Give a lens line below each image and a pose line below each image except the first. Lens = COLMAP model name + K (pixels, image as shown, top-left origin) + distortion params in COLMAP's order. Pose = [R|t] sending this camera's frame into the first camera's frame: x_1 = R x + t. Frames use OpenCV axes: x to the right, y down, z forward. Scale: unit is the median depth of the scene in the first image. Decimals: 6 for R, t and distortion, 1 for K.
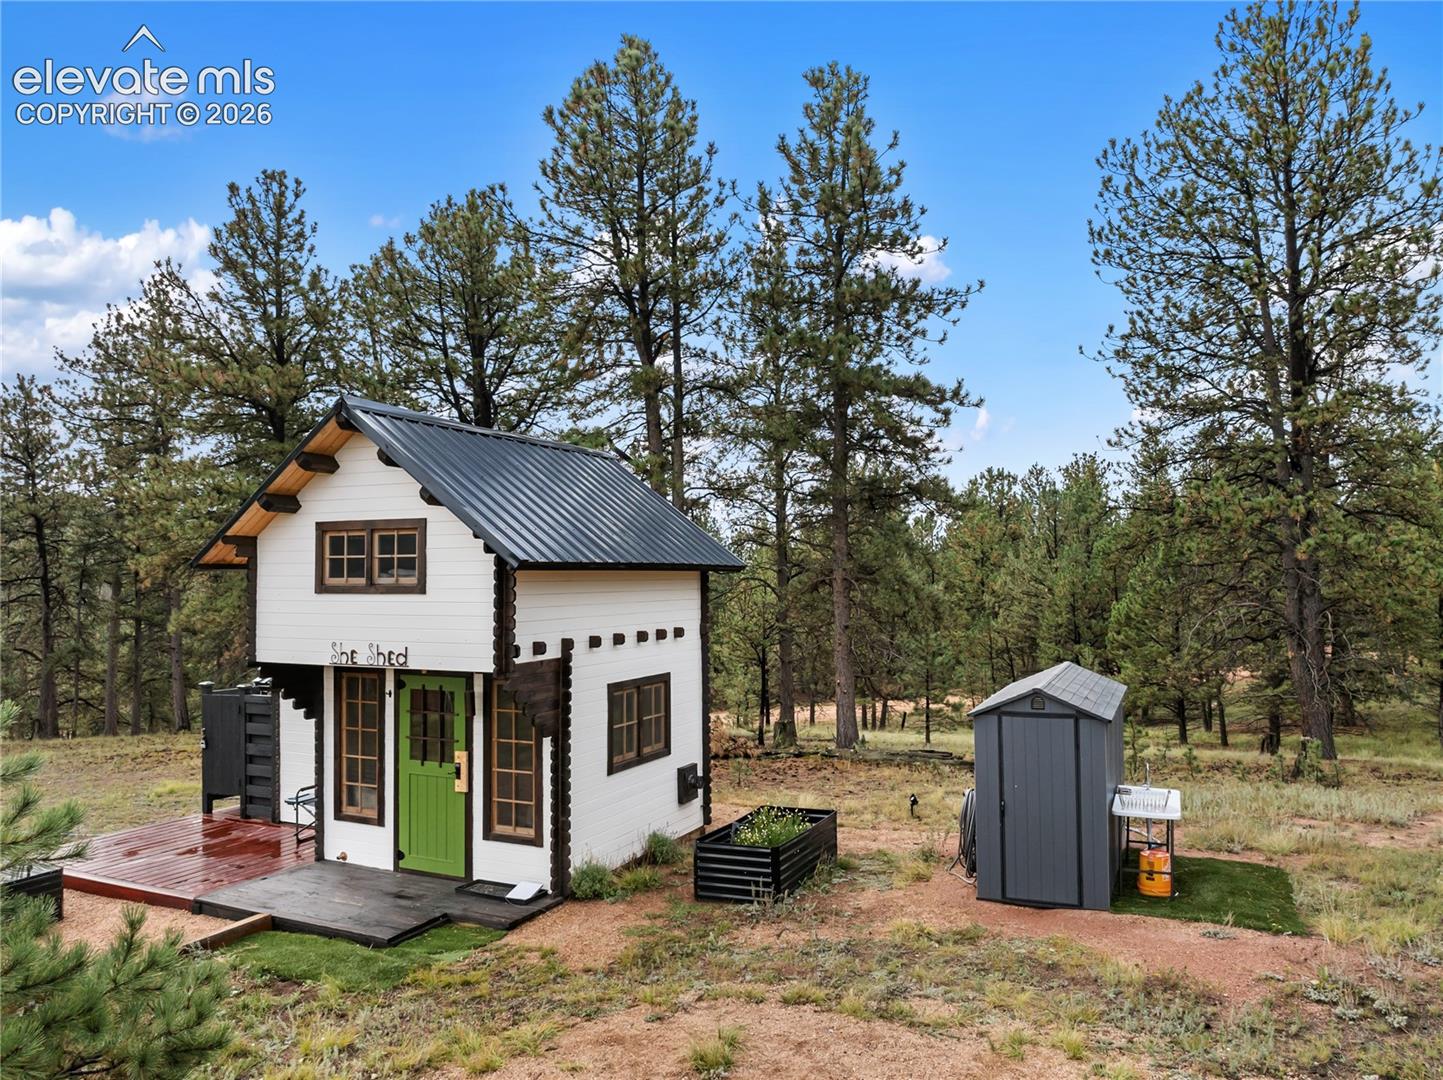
lens RADIAL K [[1027.2, 0, 711.2], [0, 1027.2, 529.8], [0, 0, 1]] dist [-0.048350, 0.015407]
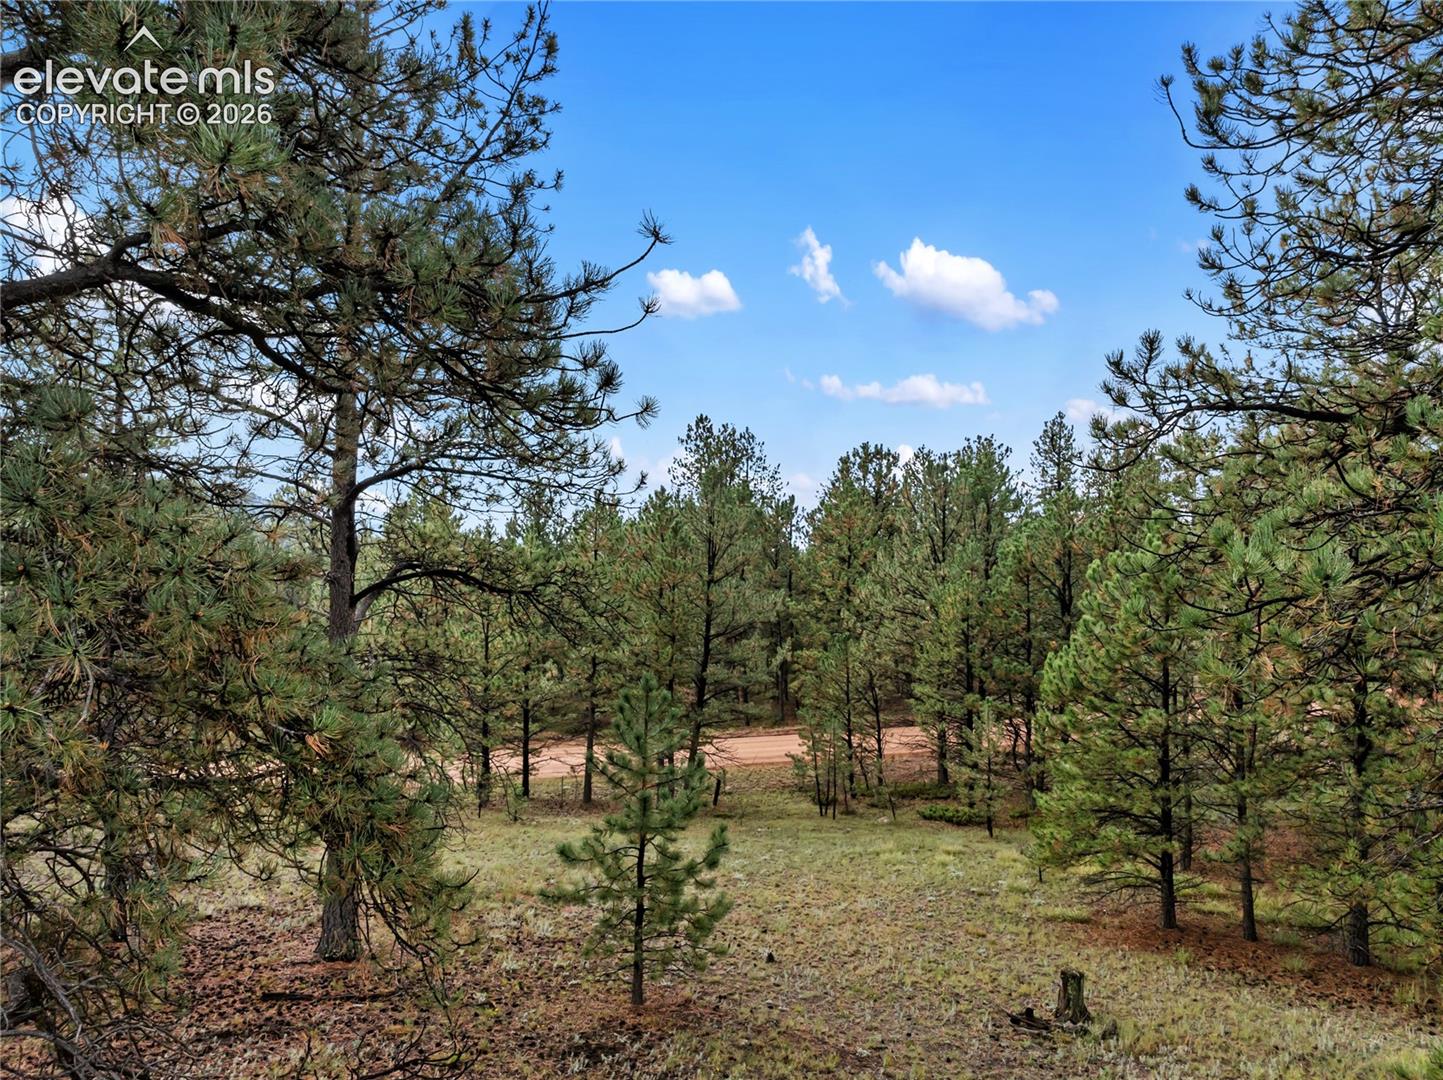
lens RADIAL K [[1027.2, 0, 721.1], [0, 1027.2, 537.4], [0, 0, 1]] dist [-0.048350, 0.015407]
pose [[0.992588, 0.037975, 0.115442, 0.071802], [-0.040218, 0.999043, 0.017164, 0.003439], [-0.114680, -0.021680, 0.993166, 0.220409]]
